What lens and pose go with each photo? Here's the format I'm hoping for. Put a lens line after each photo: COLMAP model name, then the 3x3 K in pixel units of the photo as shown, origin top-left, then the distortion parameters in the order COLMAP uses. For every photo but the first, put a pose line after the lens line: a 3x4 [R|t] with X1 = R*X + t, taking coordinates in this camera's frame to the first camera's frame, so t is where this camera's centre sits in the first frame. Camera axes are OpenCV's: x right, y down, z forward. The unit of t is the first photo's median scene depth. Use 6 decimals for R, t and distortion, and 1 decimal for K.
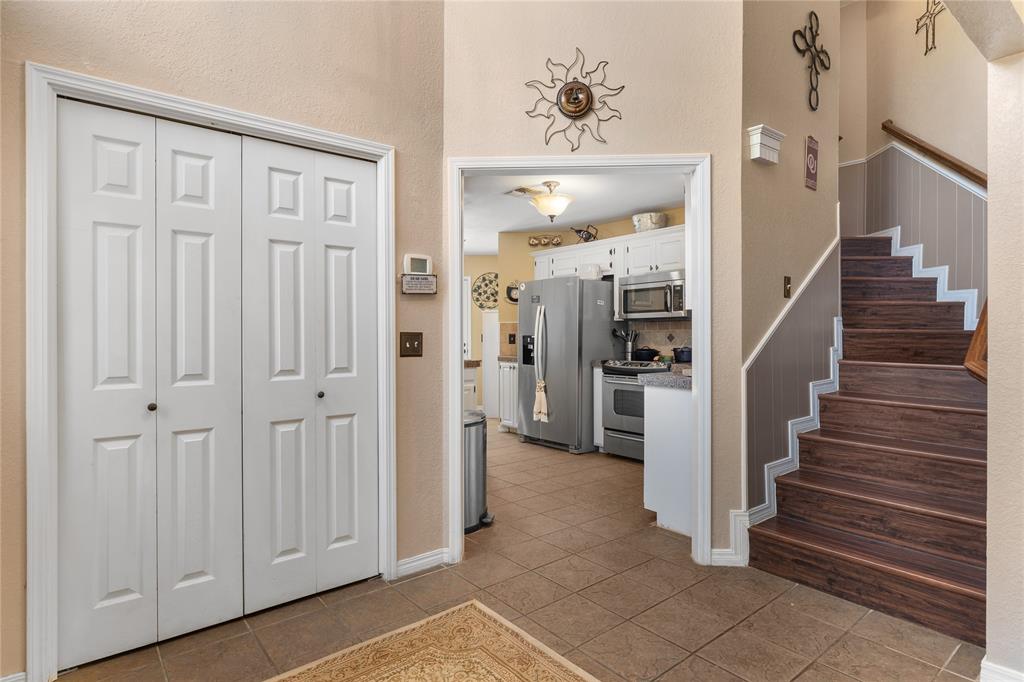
lens RADIAL K [[543.5, 0, 513.9], [0, 543.5, 333.6], [0, 0, 1]] dist [0.005766, 0.000380]
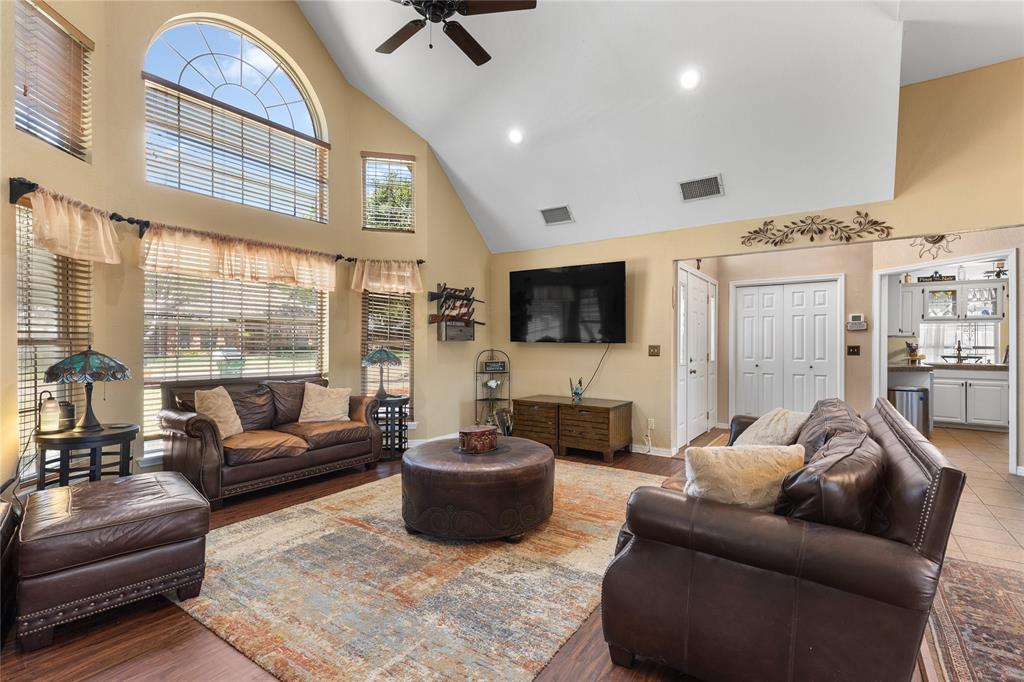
lens RADIAL K [[468.0, 0, 514.2], [0, 468.0, 342.1], [0, 0, 1]] dist [-0.002229, -0.000258]
pose [[0.263713, -0.002254, -0.964599, 1.479939], [-0.005669, 0.999976, -0.003886, -0.000819], [0.964585, 0.006493, 0.263694, -1.071854]]
